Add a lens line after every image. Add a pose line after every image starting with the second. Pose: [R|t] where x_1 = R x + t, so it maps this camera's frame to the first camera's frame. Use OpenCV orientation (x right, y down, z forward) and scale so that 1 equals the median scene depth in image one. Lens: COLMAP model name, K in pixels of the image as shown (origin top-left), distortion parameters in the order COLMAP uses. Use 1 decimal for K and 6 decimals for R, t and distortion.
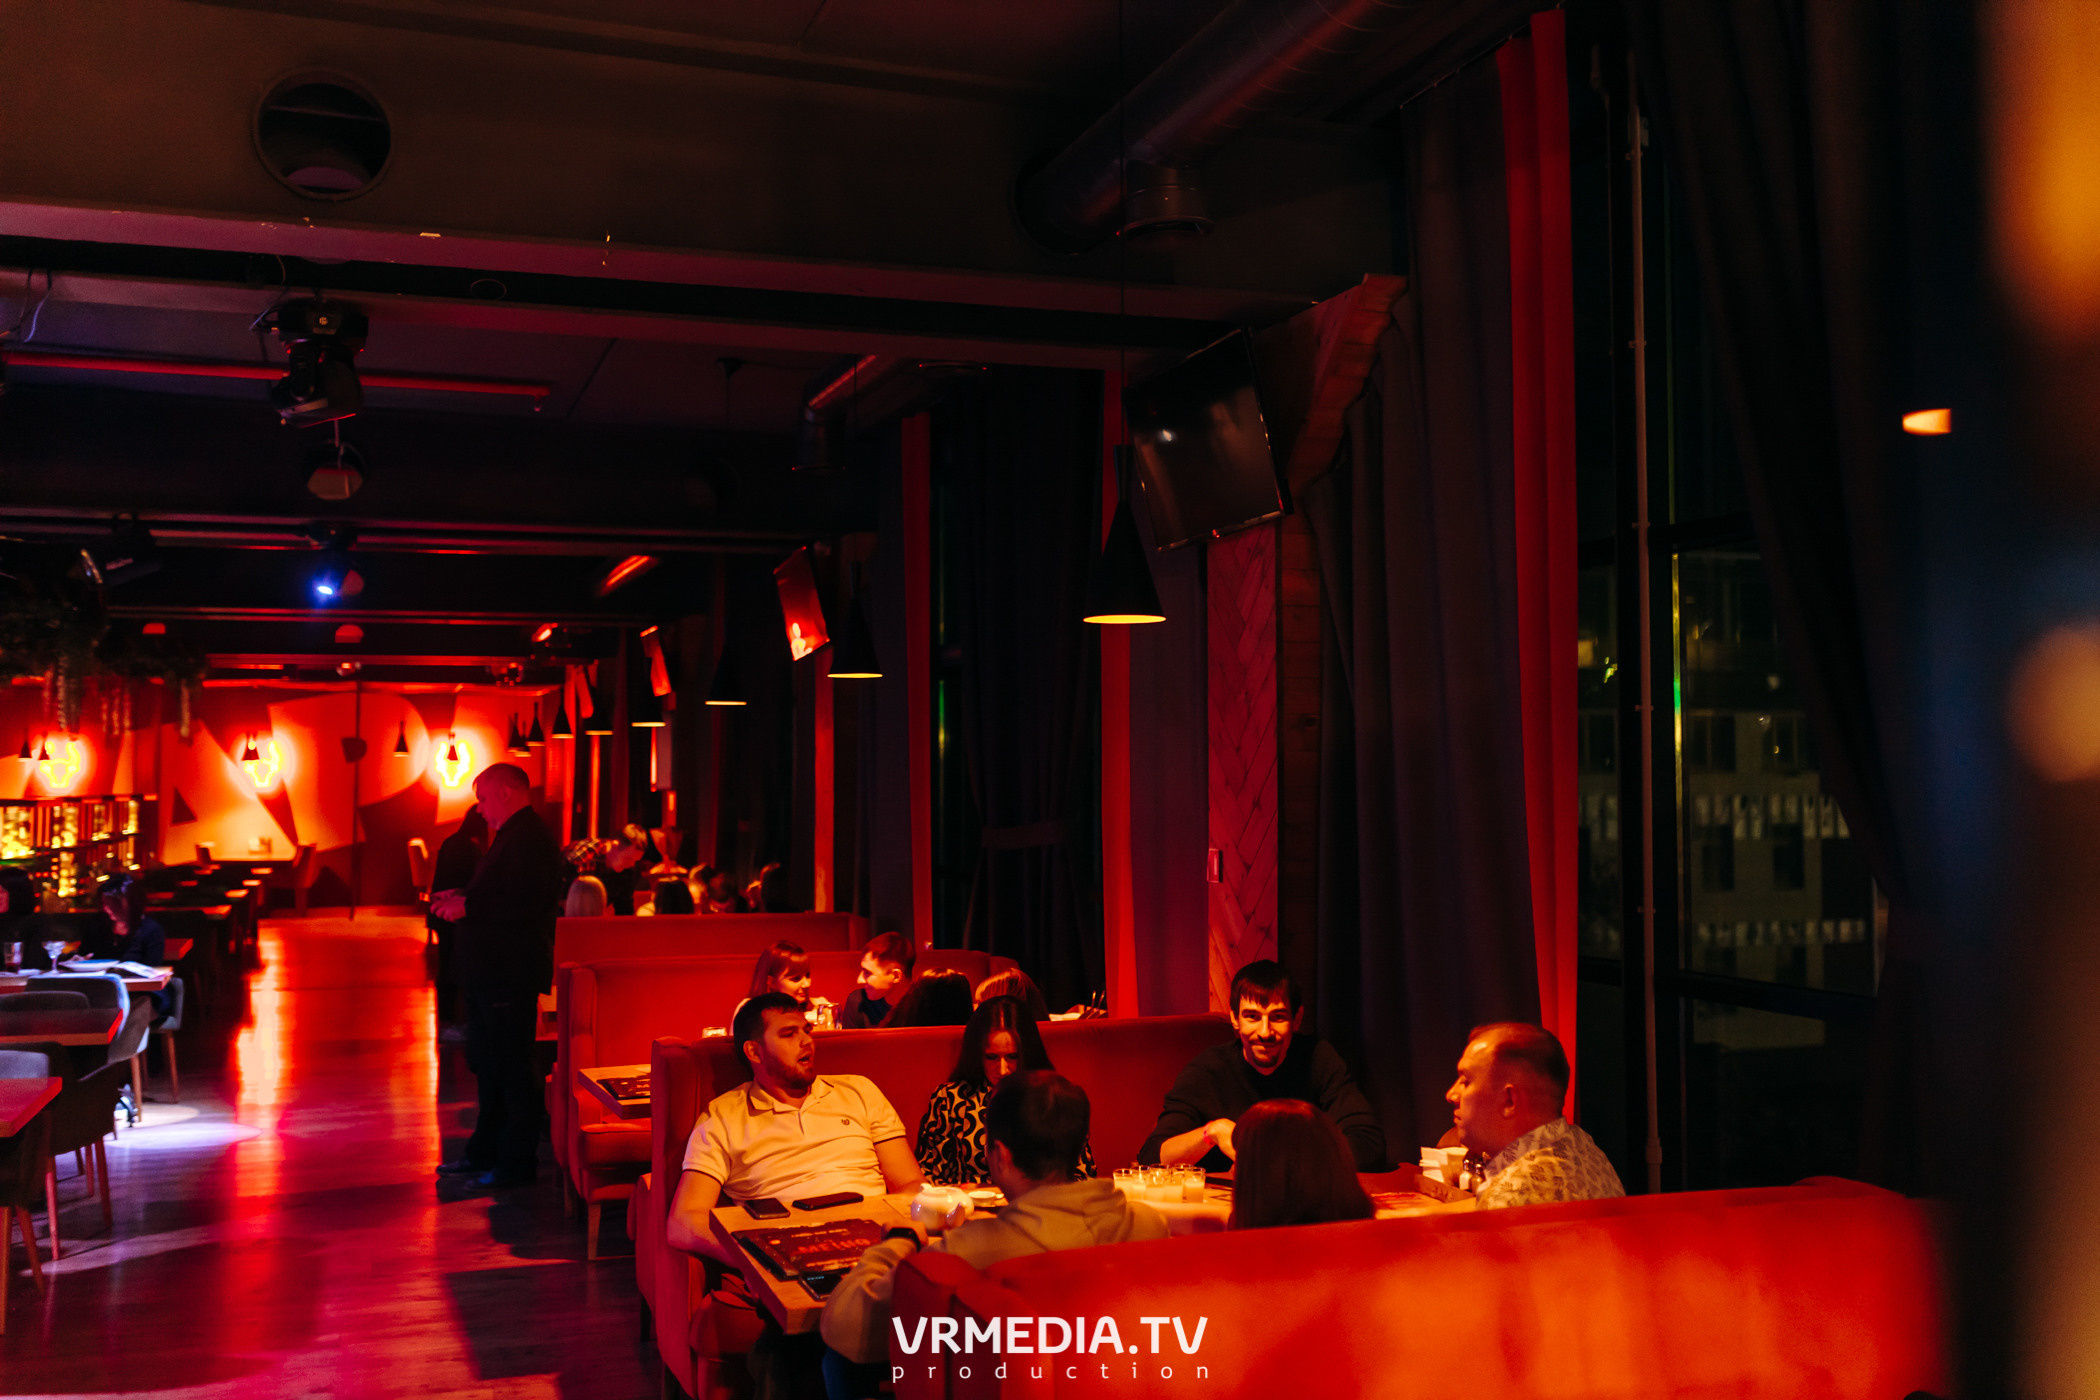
lens RADIAL K [[2087.8, 0, 1050.0], [0, 2087.8, 700.0], [0, 0, 1]] dist [0.011811, 0.006529]
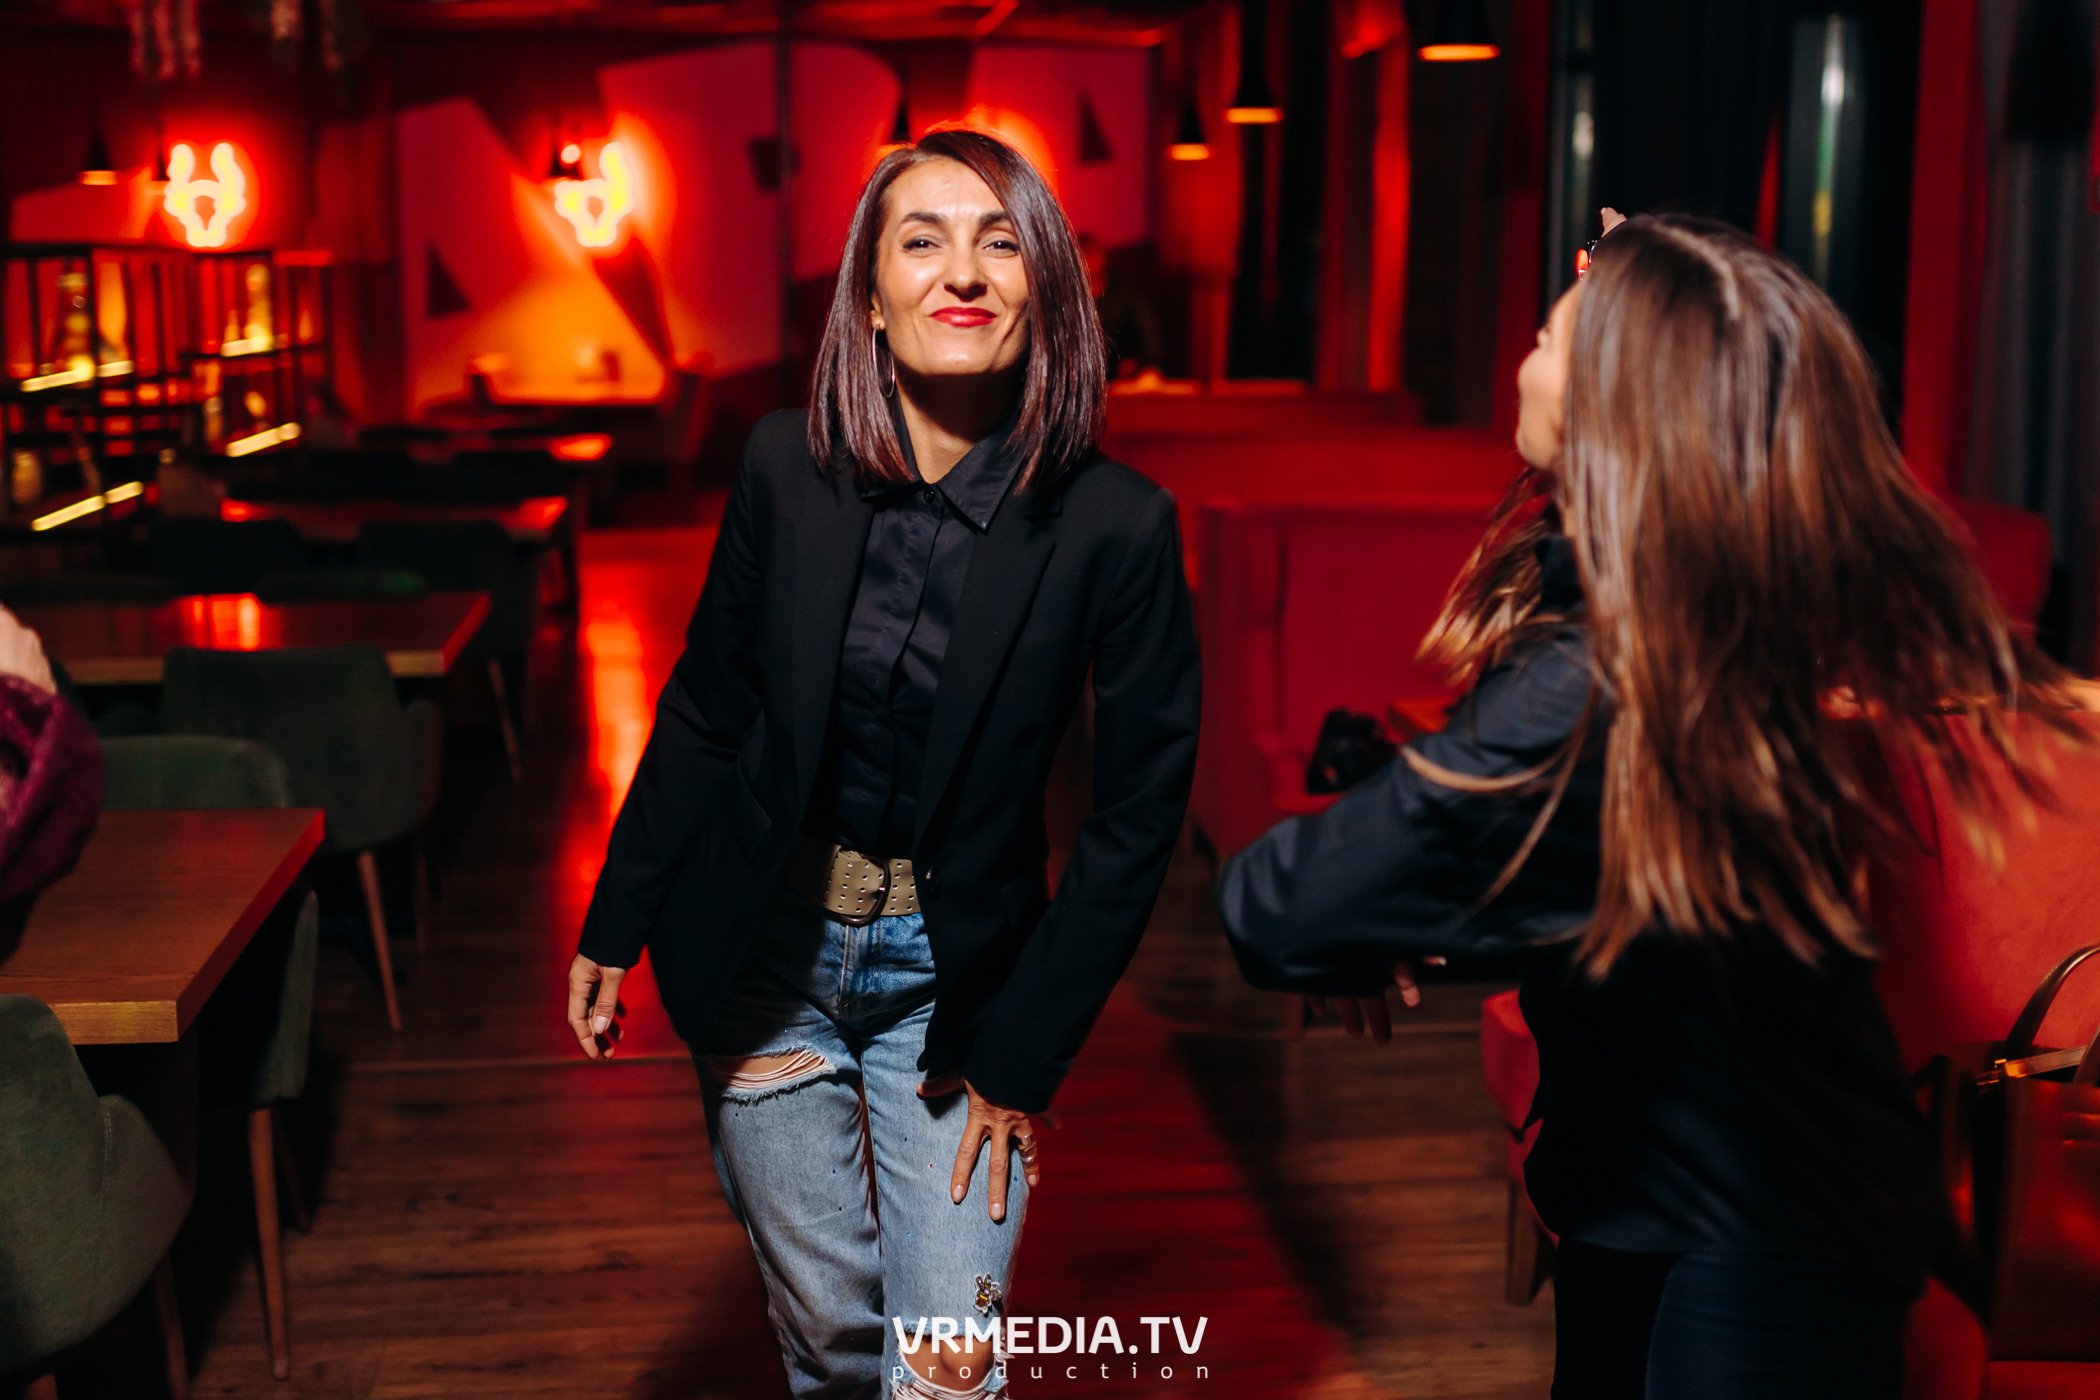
lens RADIAL K [[2087.8, 0, 1050.0], [0, 2087.8, 700.0], [0, 0, 1]] dist [0.011811, 0.006529]
pose [[0.985344, 0.035576, -0.166830, -0.188812], [0.005643, 0.970676, 0.240324, 0.028708], [0.170488, -0.237743, 0.956249, 0.531356]]
